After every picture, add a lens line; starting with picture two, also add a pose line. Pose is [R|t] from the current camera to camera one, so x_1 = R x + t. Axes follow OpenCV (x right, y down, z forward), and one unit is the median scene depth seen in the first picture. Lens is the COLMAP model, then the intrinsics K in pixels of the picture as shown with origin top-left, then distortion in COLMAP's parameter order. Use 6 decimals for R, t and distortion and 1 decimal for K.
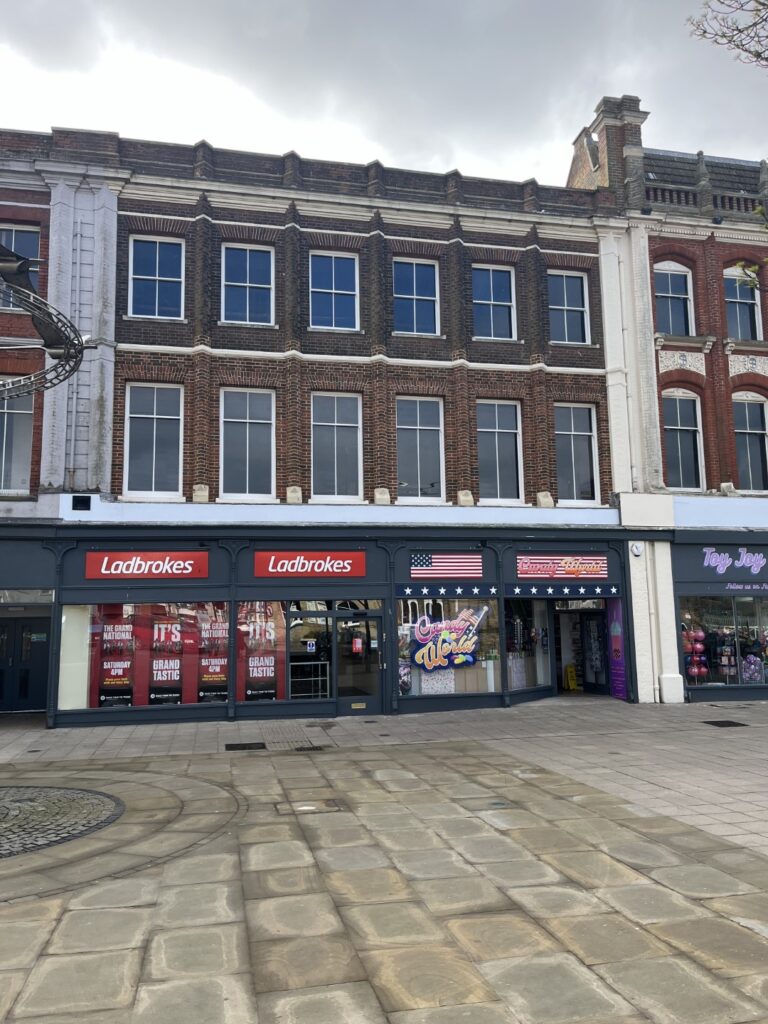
lens RADIAL K [[788.7, 0, 382.1], [0, 788.7, 513.1], [0, 0, 1]] dist [0.043028, -0.047985]
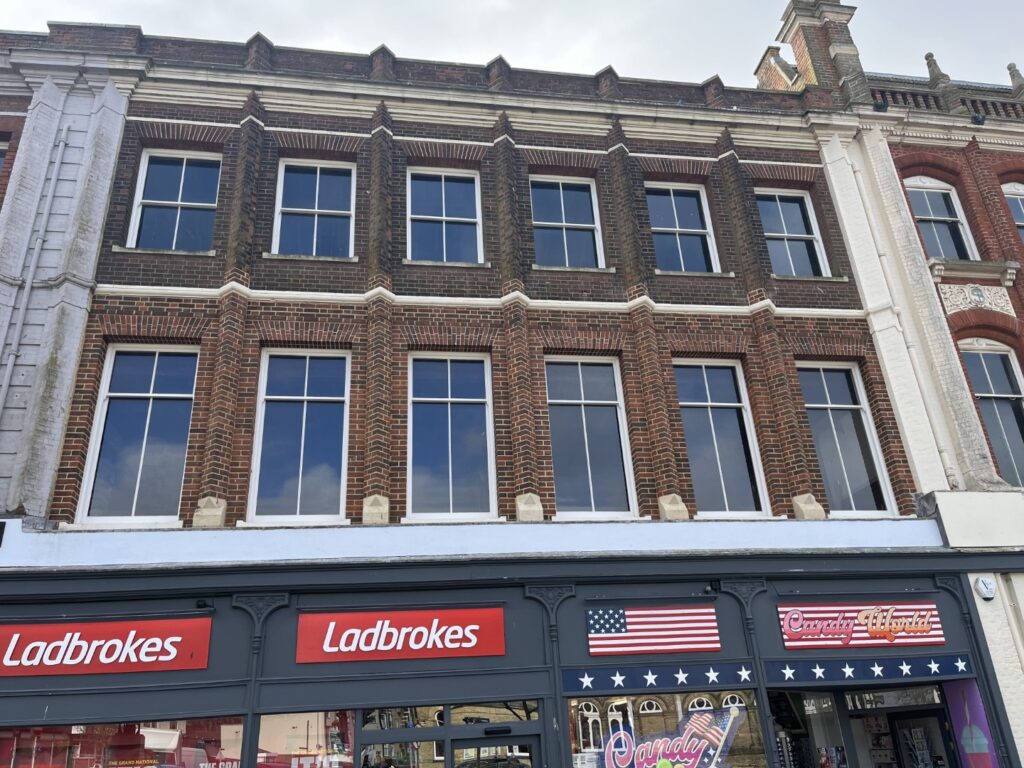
lens RADIAL K [[788.7, 0, 507.5], [0, 788.7, 389.8], [0, 0, 1]] dist [0.043028, -0.047985]
pose [[0.998187, -0.053021, -0.028469, 0.004938], [0.042968, 0.959120, -0.279720, 0.054519], [0.042136, 0.277990, 0.959659, 0.405181]]
